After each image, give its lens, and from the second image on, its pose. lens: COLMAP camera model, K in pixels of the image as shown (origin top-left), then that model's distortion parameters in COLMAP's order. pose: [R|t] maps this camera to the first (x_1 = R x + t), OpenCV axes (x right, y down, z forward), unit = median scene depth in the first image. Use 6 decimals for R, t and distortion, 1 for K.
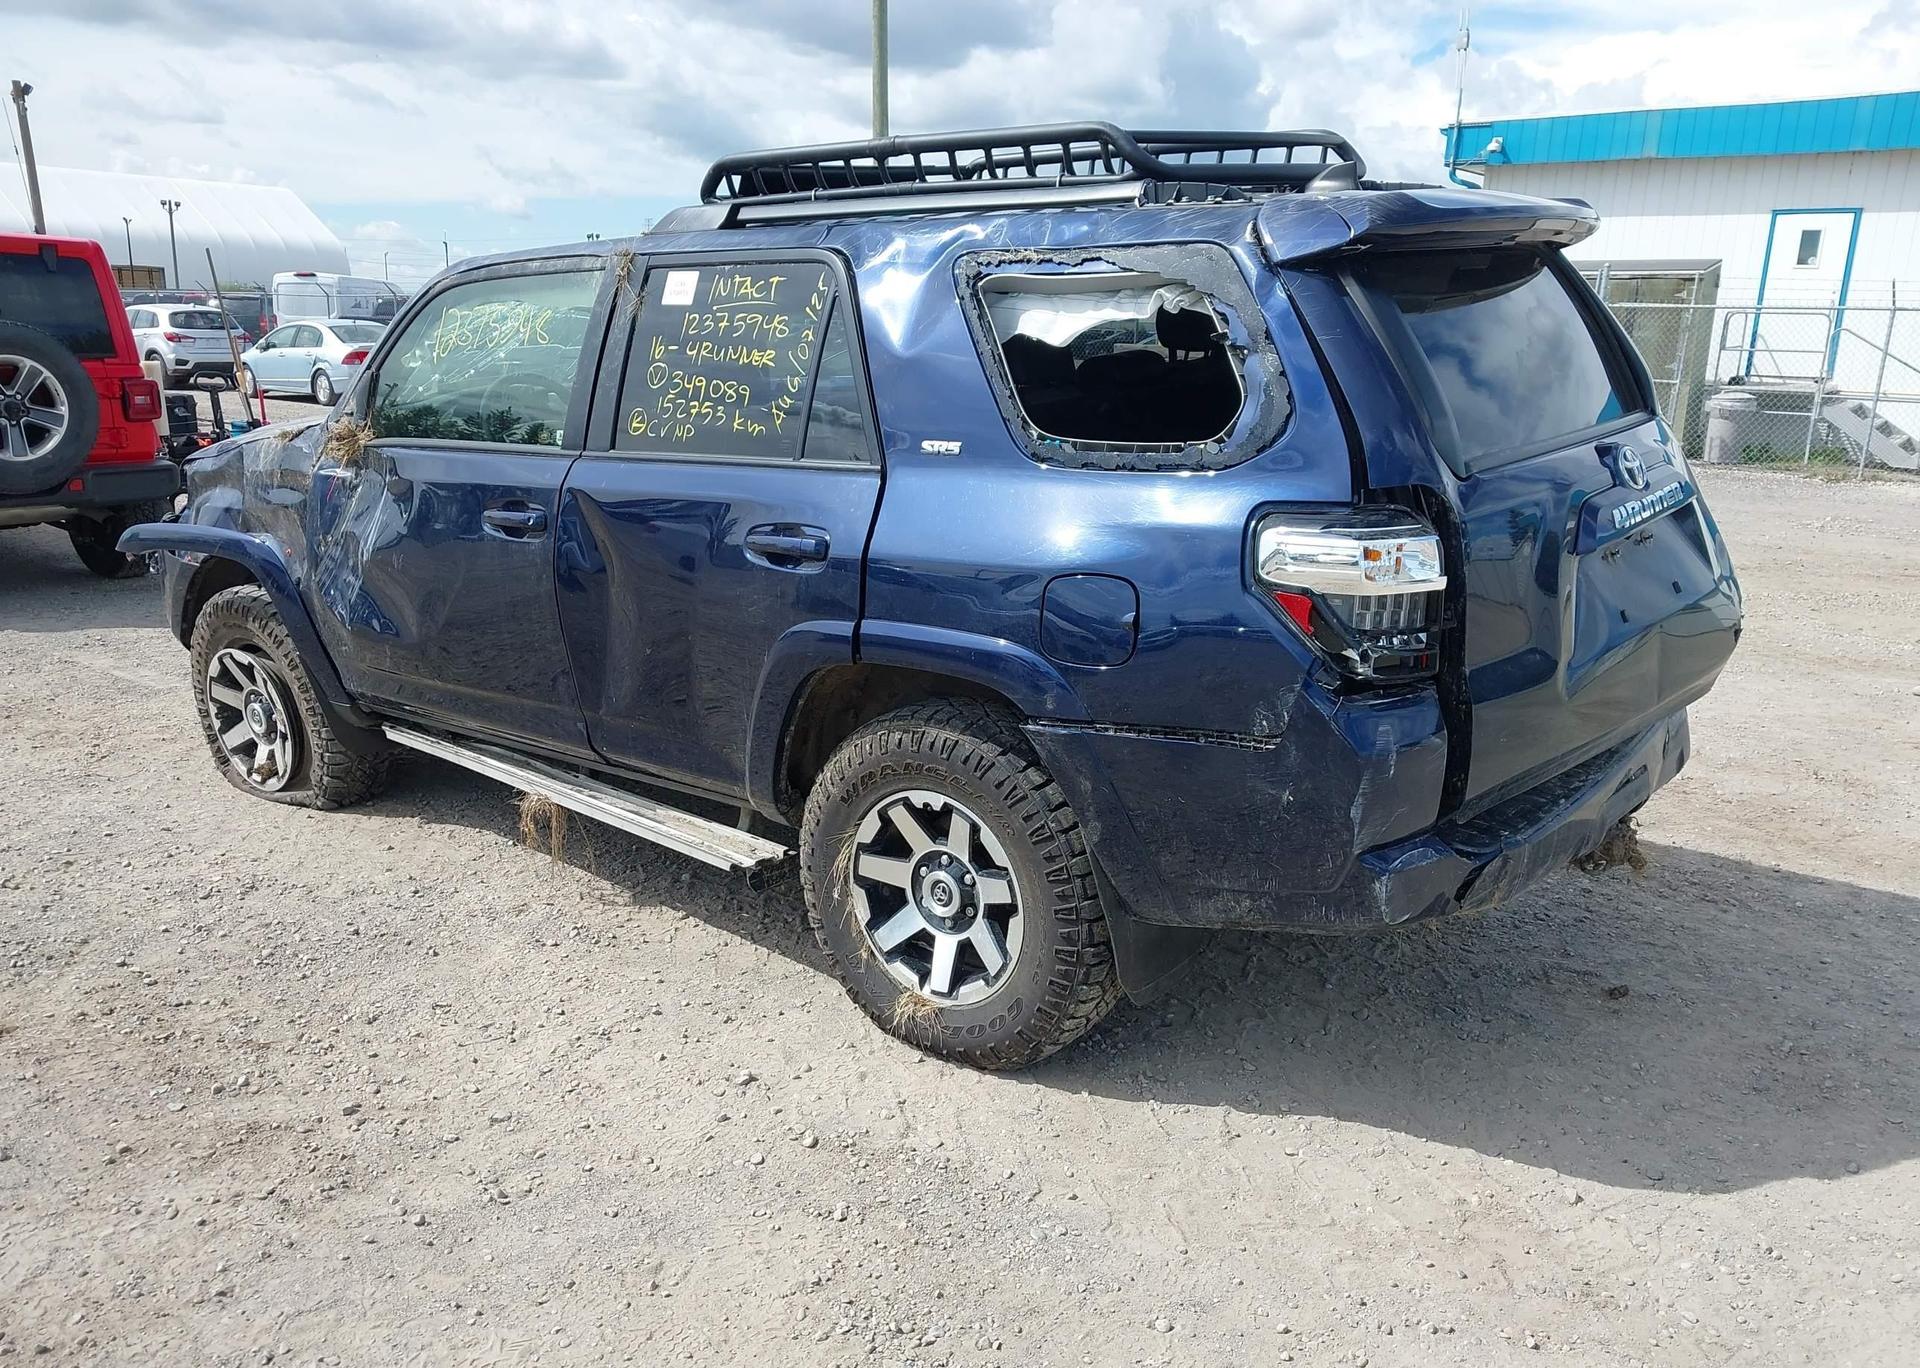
lens RADIAL K [[1509.8, 0, 964.4], [0, 1509.8, 754.2], [0, 0, 1]] dist [0.092795, -0.118404]
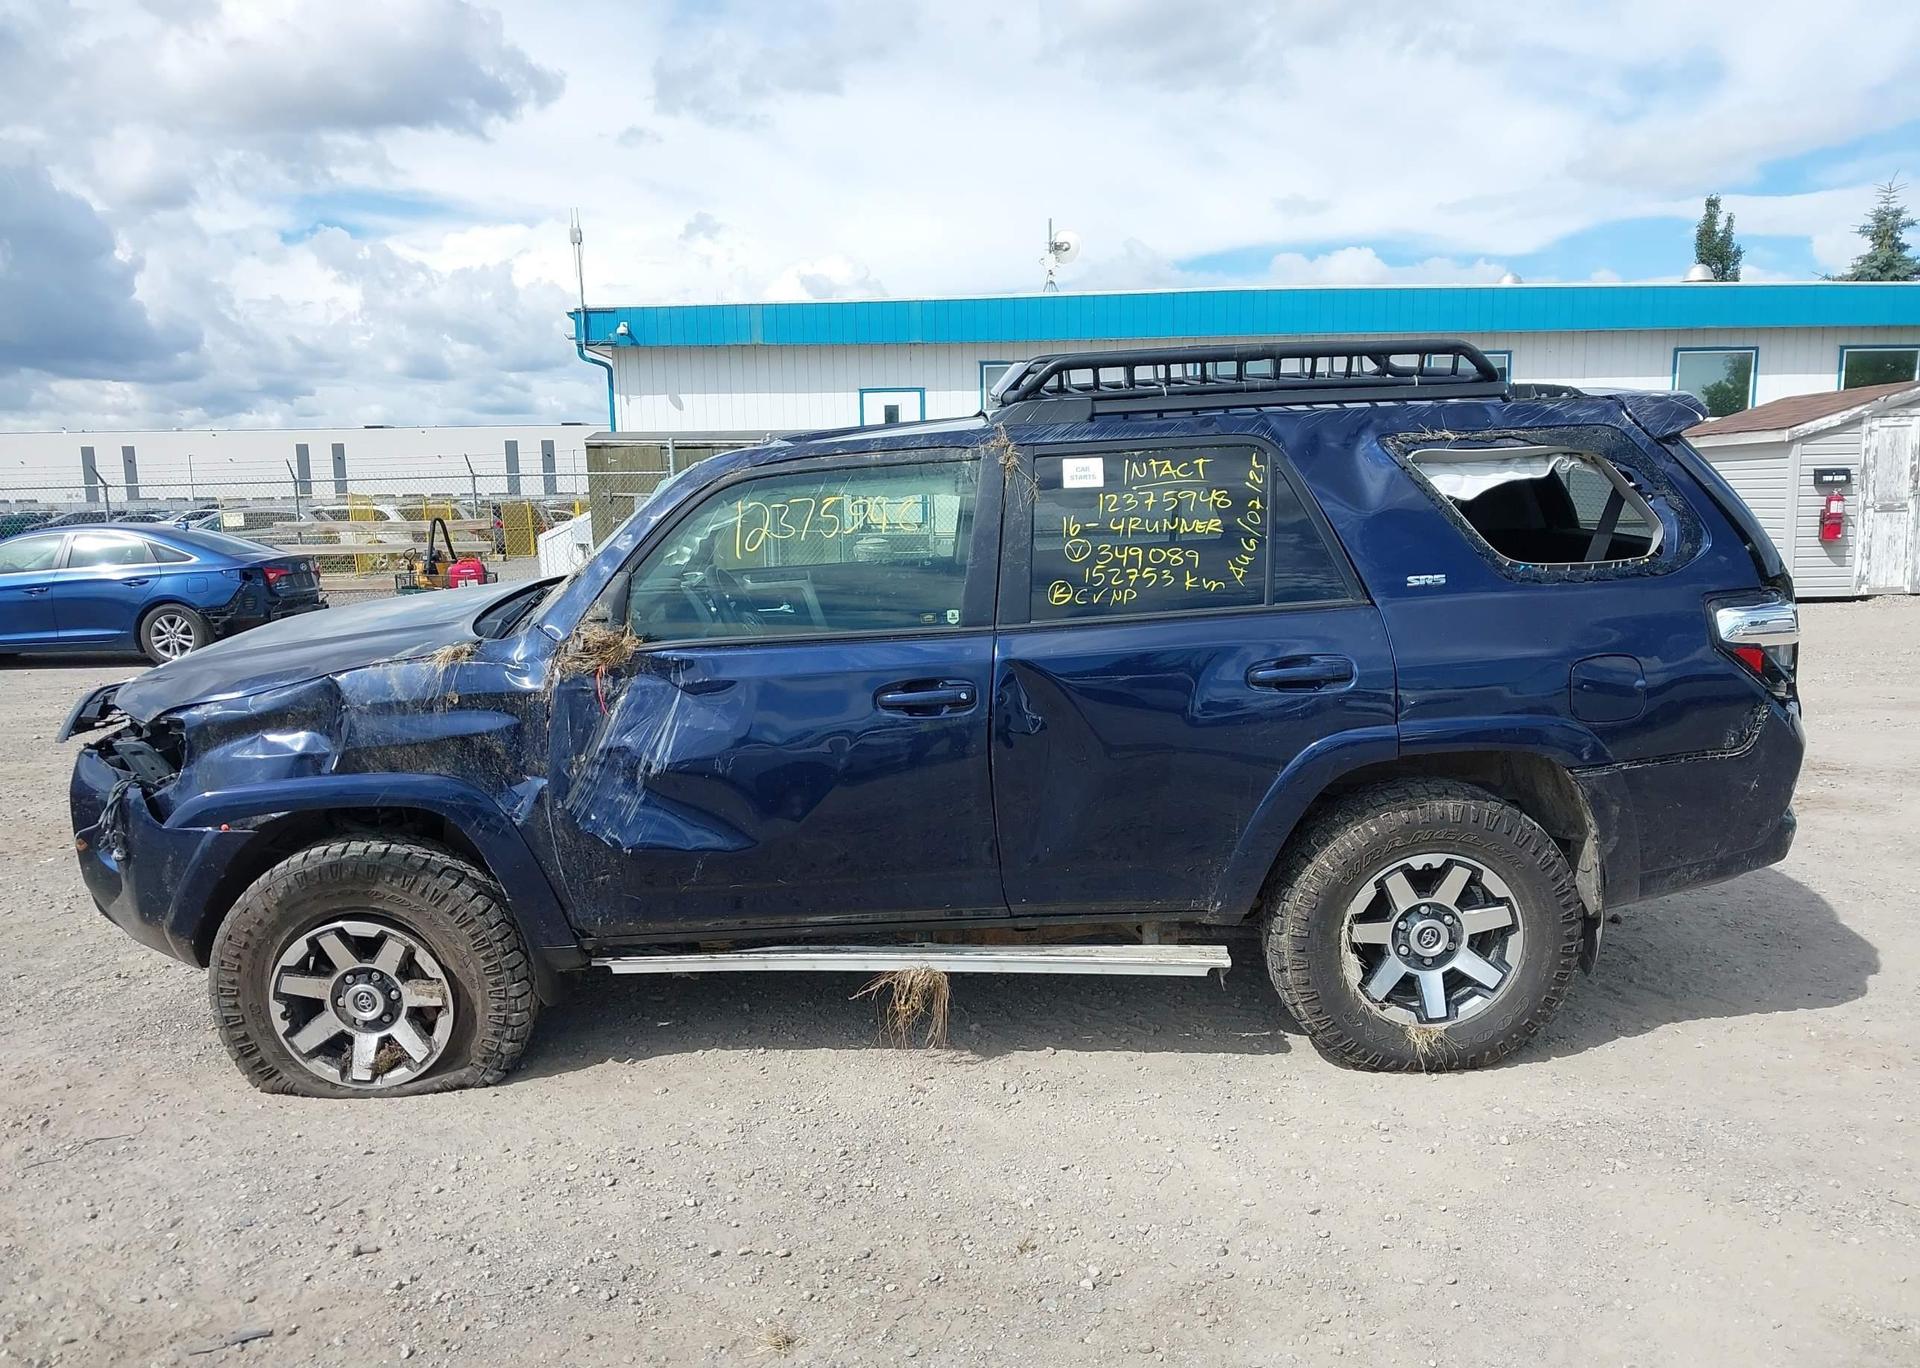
lens RADIAL K [[1526.3, 0, 956.1], [0, 1526.3, 726.2], [0, 0, 1]] dist [0.023458, -0.024880]
pose [[0.784858, -0.136673, 0.604416, -0.990142], [0.207436, 0.977049, -0.048429, -0.089761], [-0.583925, 0.163388, 0.795196, 0.196807]]
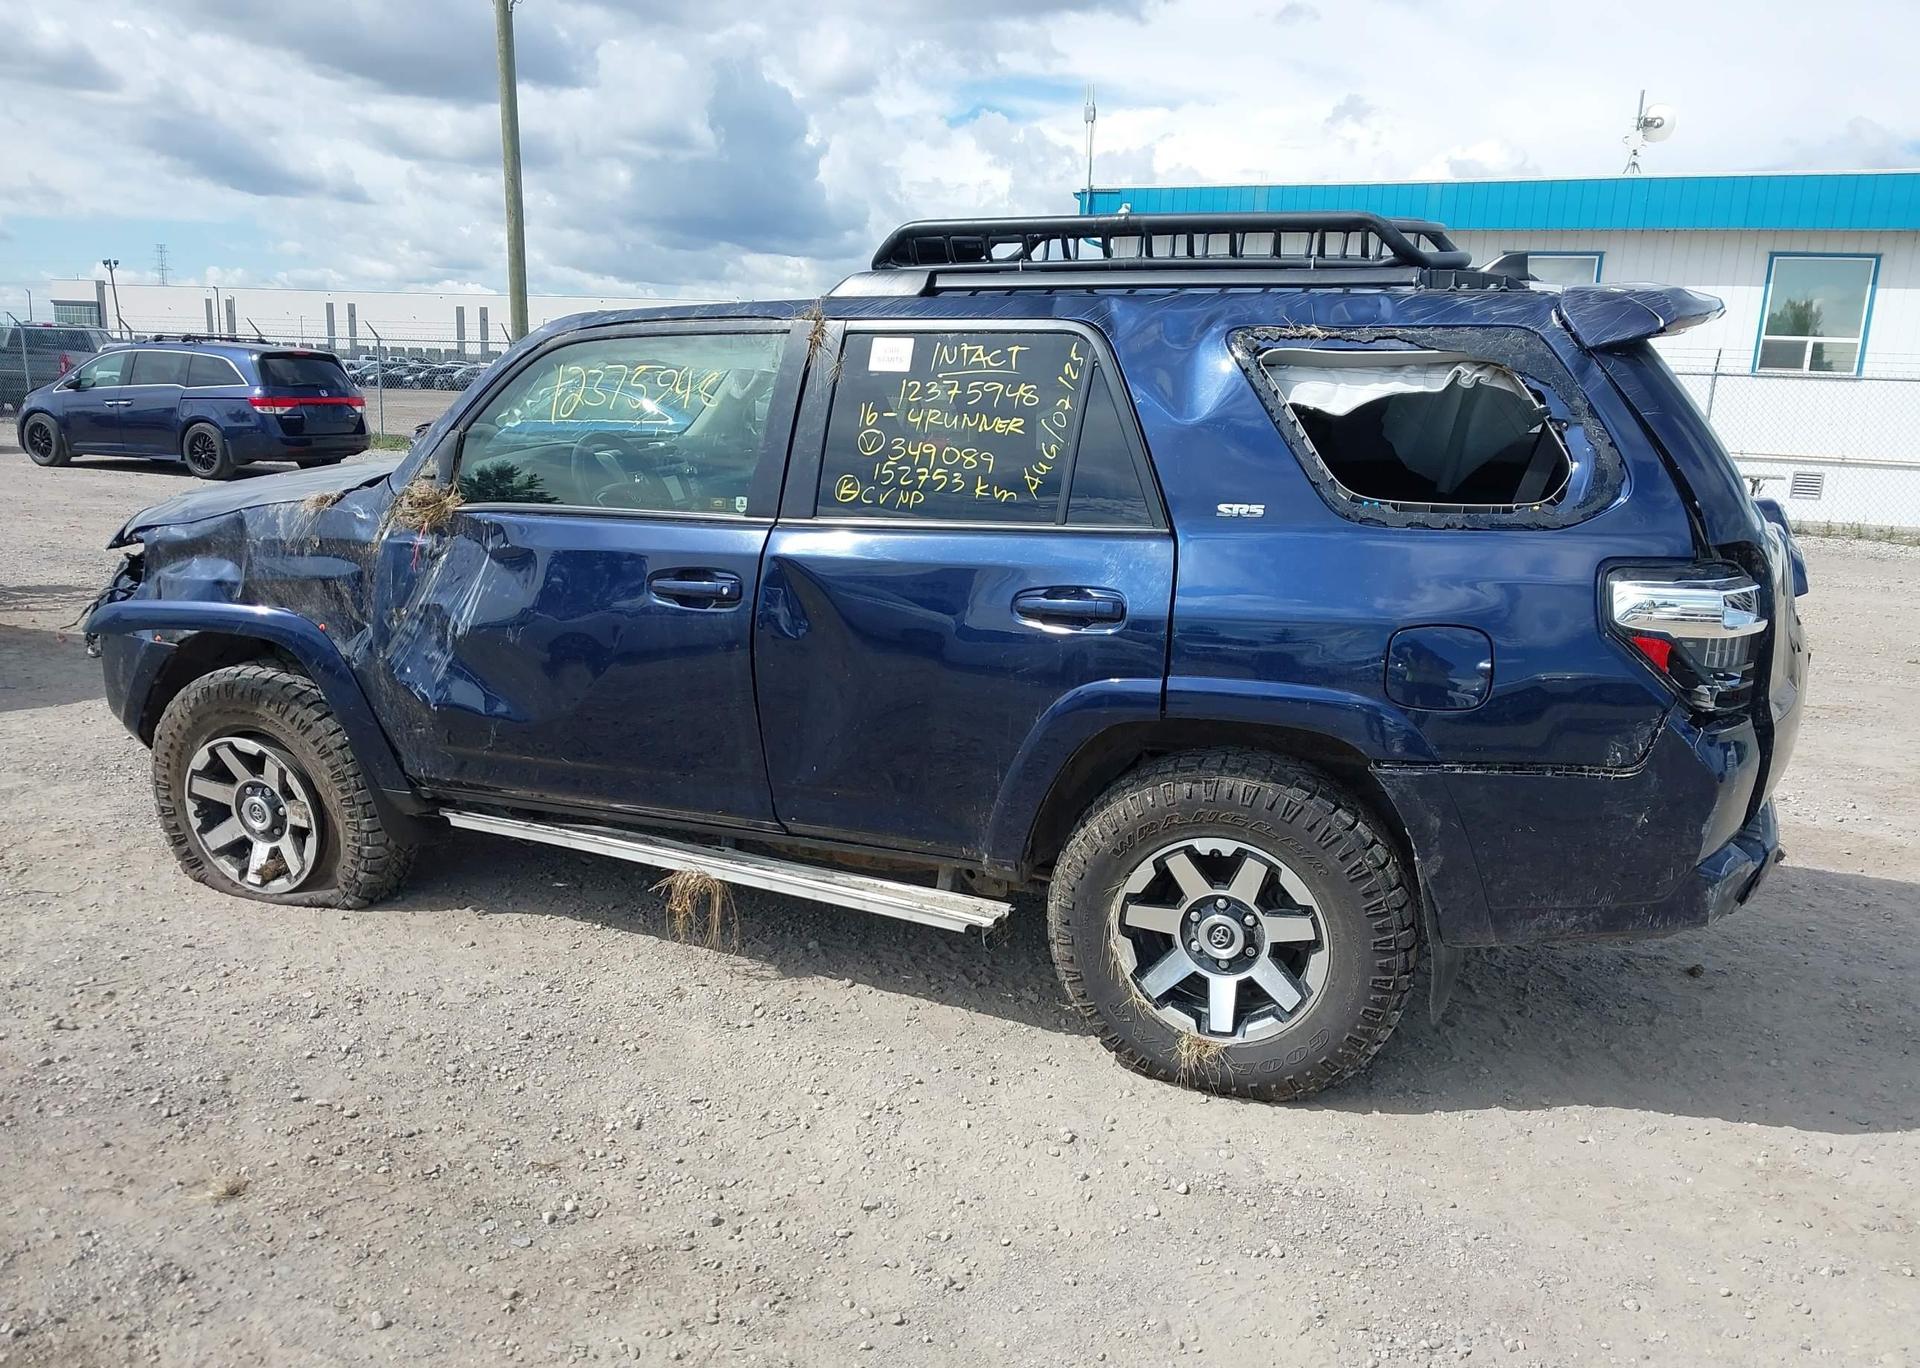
lens RADIAL K [[1511.5, 0, 967.4], [0, 1511.5, 741.5], [0, 0, 1]] dist [0.077547, -0.113327]
pose [[0.961923, -0.054431, 0.267846, -0.430024], [0.063024, 0.997733, -0.023586, -0.025976], [-0.265955, 0.039568, 0.963173, 0.036611]]
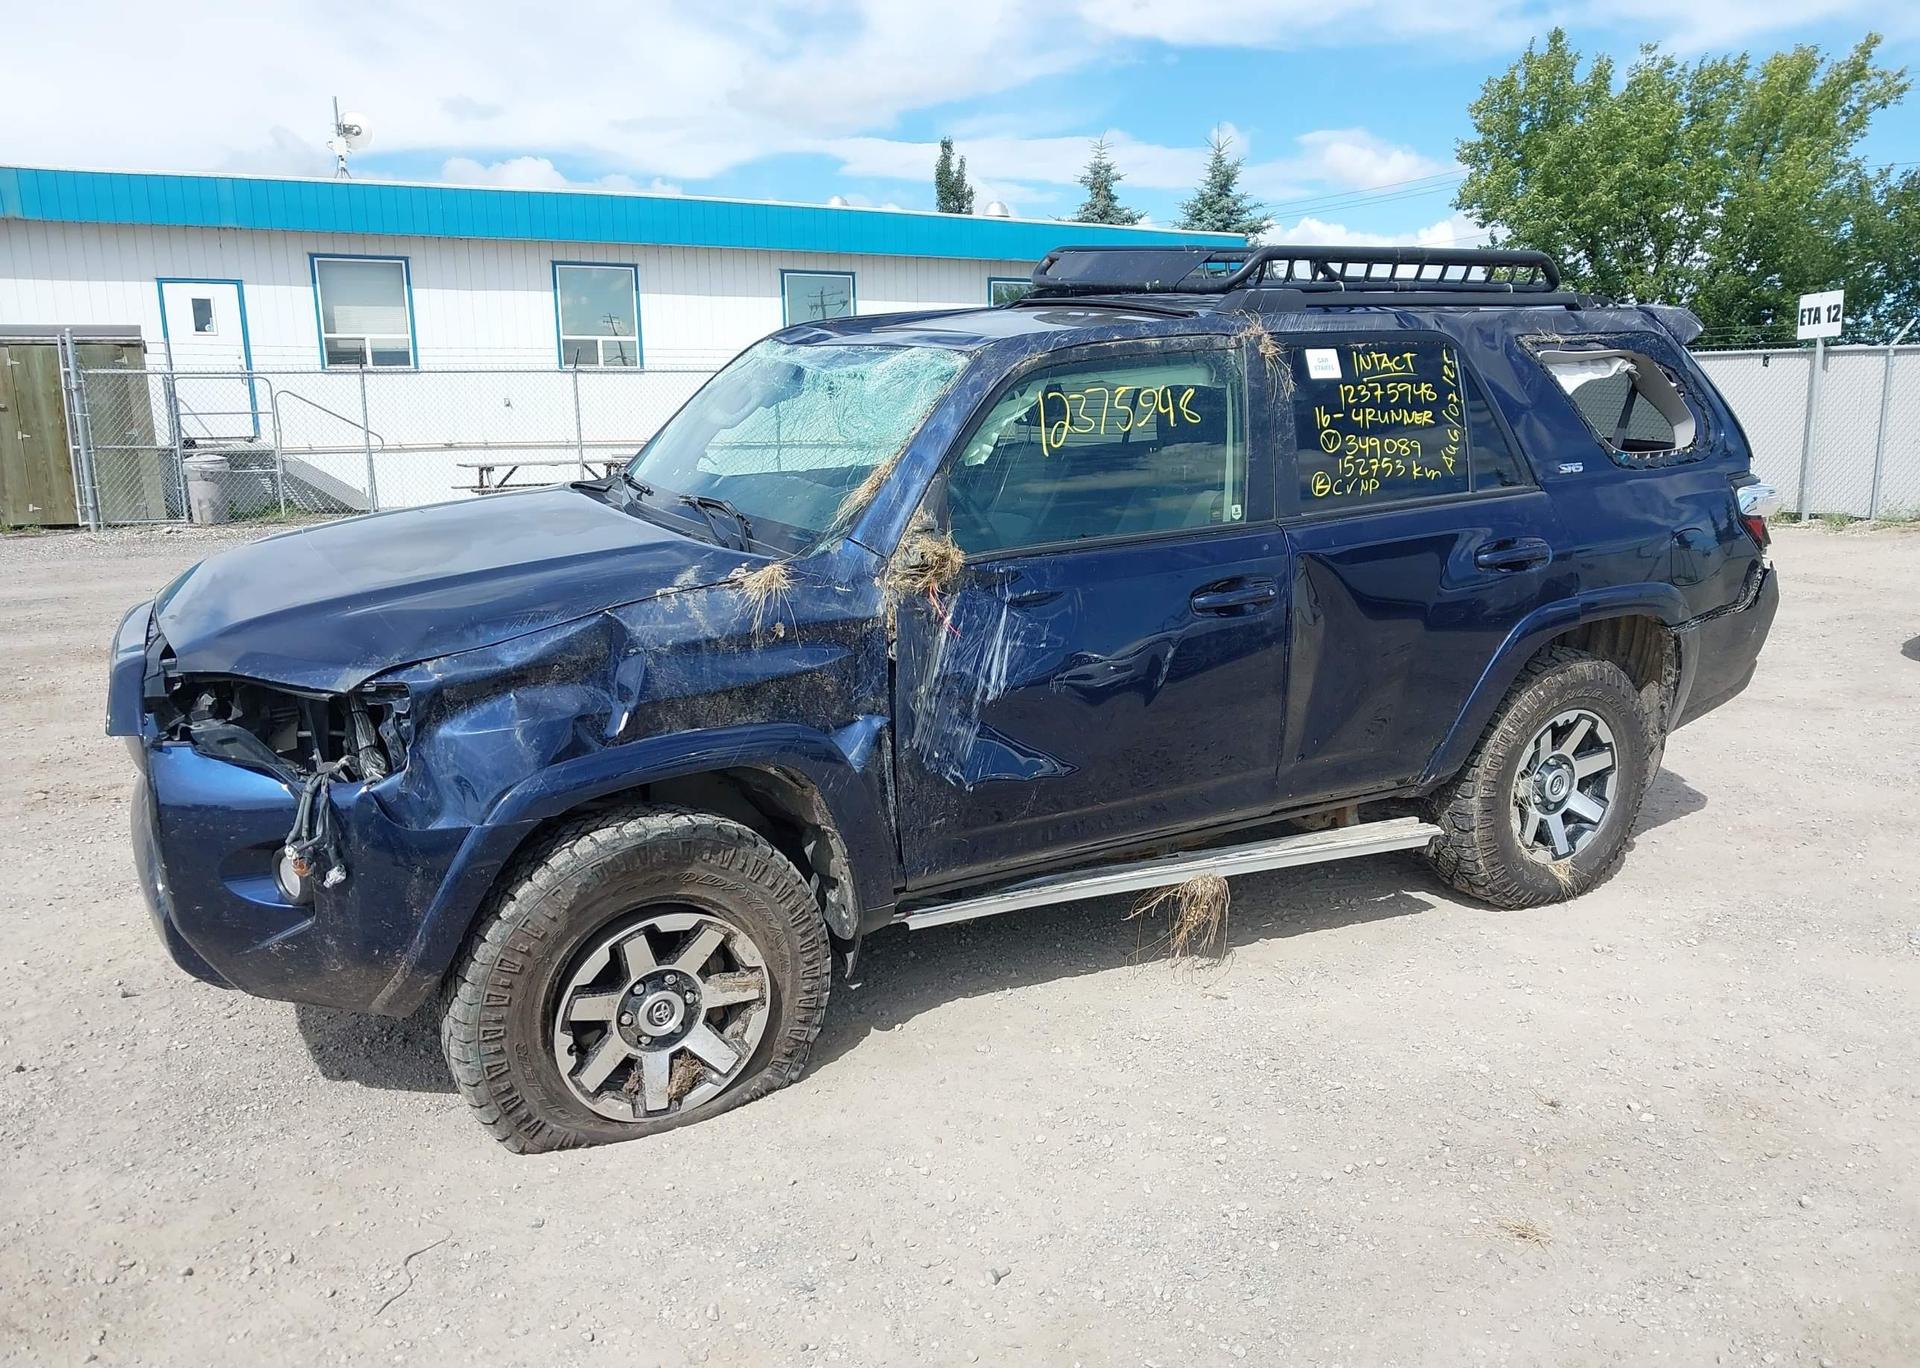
lens RADIAL K [[1509.8, 0, 964.4], [0, 1509.8, 754.2], [0, 0, 1]] dist [0.092795, -0.118404]
pose [[0.379464, -0.241637, 0.893095, -1.401539], [0.275145, 0.951092, 0.140423, -0.269278], [-0.883347, 0.192445, 0.427391, 0.829935]]
